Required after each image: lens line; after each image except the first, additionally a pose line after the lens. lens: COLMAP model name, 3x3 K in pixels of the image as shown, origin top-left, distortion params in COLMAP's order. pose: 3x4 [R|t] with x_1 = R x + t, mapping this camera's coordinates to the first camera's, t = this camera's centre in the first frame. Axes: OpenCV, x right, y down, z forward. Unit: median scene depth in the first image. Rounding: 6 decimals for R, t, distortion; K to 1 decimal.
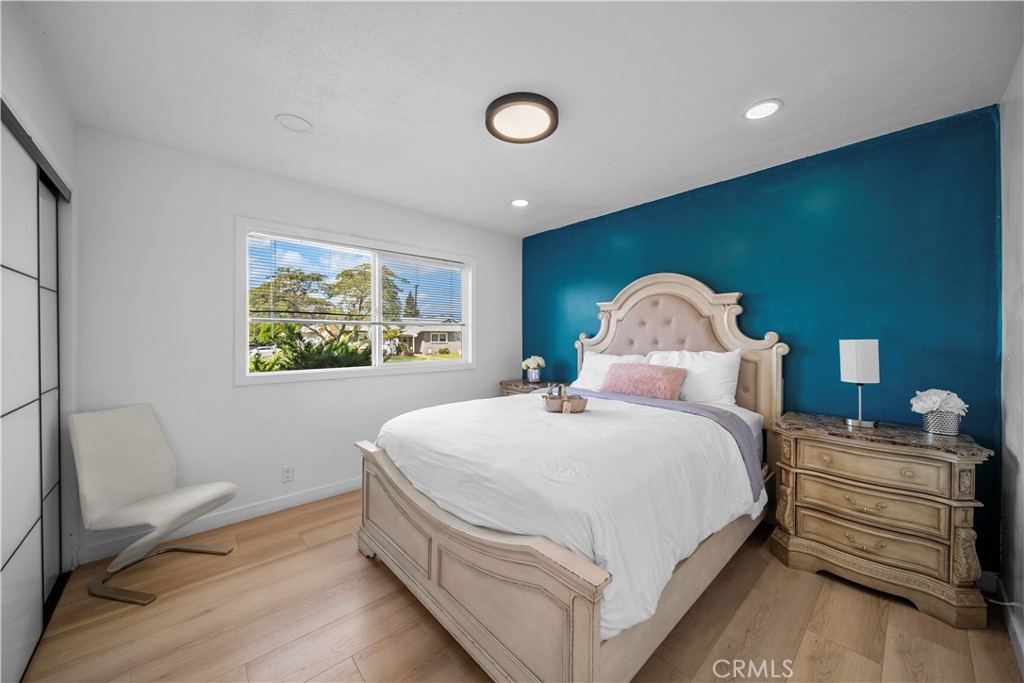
lens RADIAL K [[374.3, 0, 511.4], [0, 374.3, 325.1], [0, 0, 1]] dist [-0.015555, 0.000153]
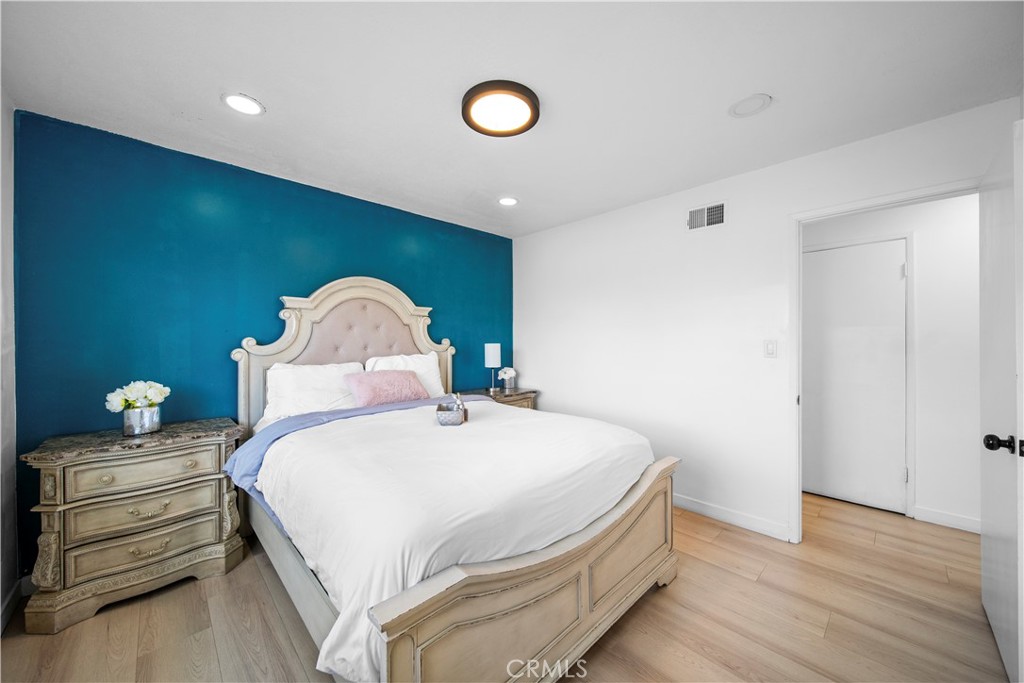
lens RADIAL K [[366.1, 0, 512.0], [0, 366.1, 341.5], [0, 0, 1]] dist [0.001137, 0.000072]
pose [[-0.026818, -0.001665, 0.999639, -0.532804], [-0.030498, 0.999534, 0.000846, 0.015663], [-0.999175, -0.030464, -0.026857, 0.594113]]
